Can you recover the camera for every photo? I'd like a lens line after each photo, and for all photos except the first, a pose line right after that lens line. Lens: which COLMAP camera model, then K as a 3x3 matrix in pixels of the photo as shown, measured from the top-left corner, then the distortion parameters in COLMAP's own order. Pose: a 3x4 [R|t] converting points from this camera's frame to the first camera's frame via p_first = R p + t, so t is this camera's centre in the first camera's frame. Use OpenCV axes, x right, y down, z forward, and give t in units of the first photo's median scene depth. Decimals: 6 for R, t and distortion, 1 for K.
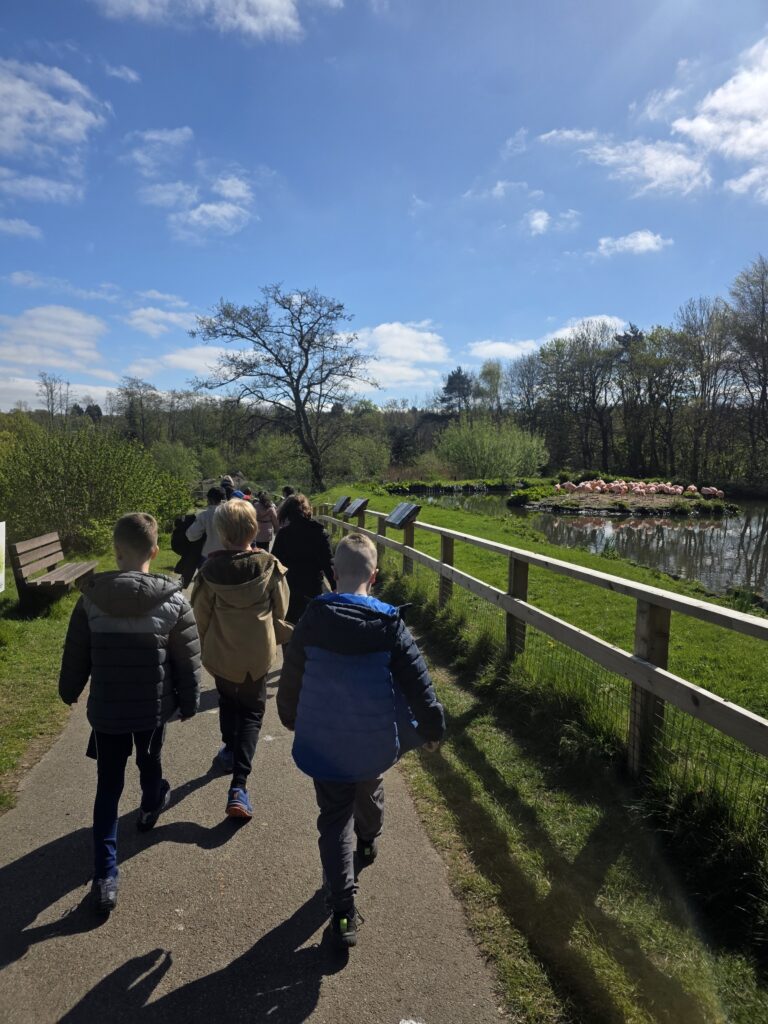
lens RADIAL K [[677.3, 0, 384.0], [0, 677.3, 512.0], [0, 0, 1]] dist [0.047863, -0.036752]
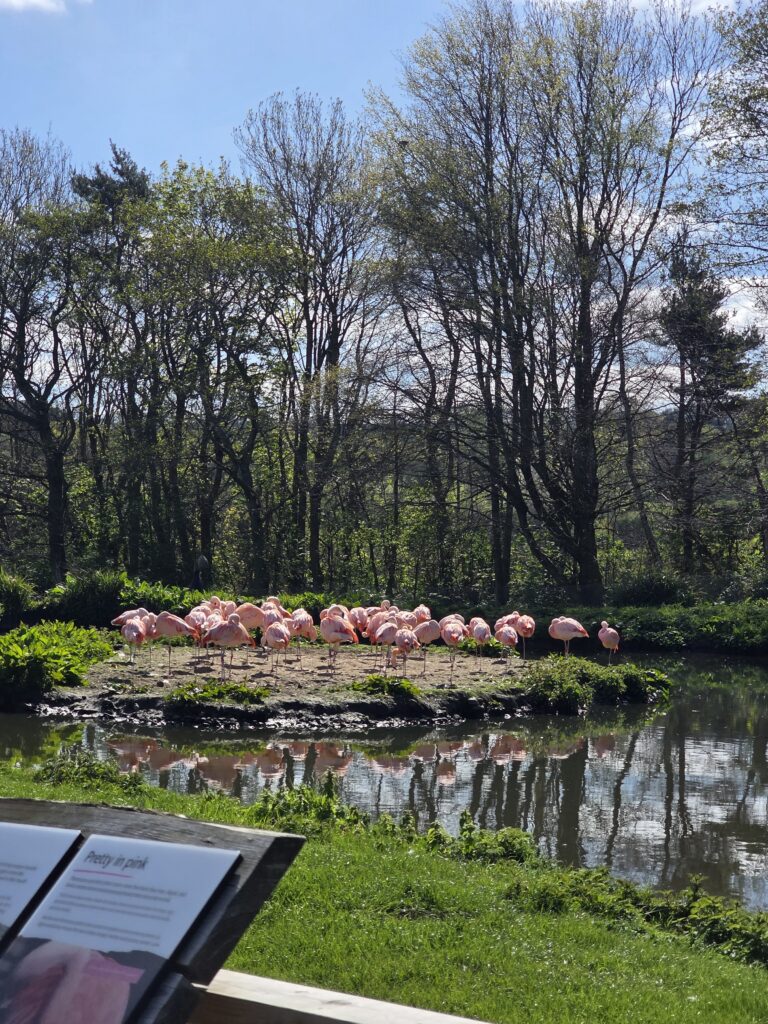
lens RADIAL K [[1900.0, 0, 384.0], [0, 1900.0, 512.0], [0, 0, 1]] dist [-0.051583, 1.415753]
pose [[0.850471, 0.008585, 0.525951, -0.023685], [0.041963, 0.995573, -0.084107, -0.006840], [-0.524345, 0.093601, 0.846346, 0.137688]]
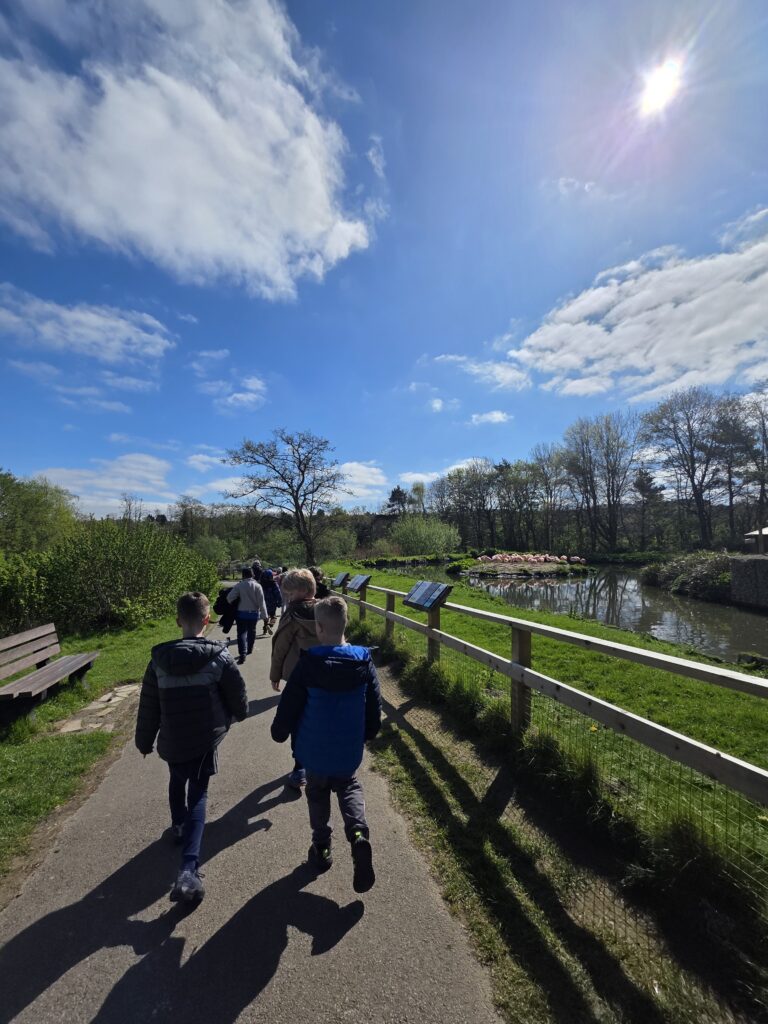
lens RADIAL K [[419.0, 0, 392.2], [0, 419.0, 529.1], [0, 0, 1]] dist [0.000423, 0.000164]
pose [[0.994372, -0.020000, 0.104037, -0.010212], [0.031673, 0.993227, -0.111790, -0.002900], [-0.101097, 0.114456, 0.988271, 0.052527]]
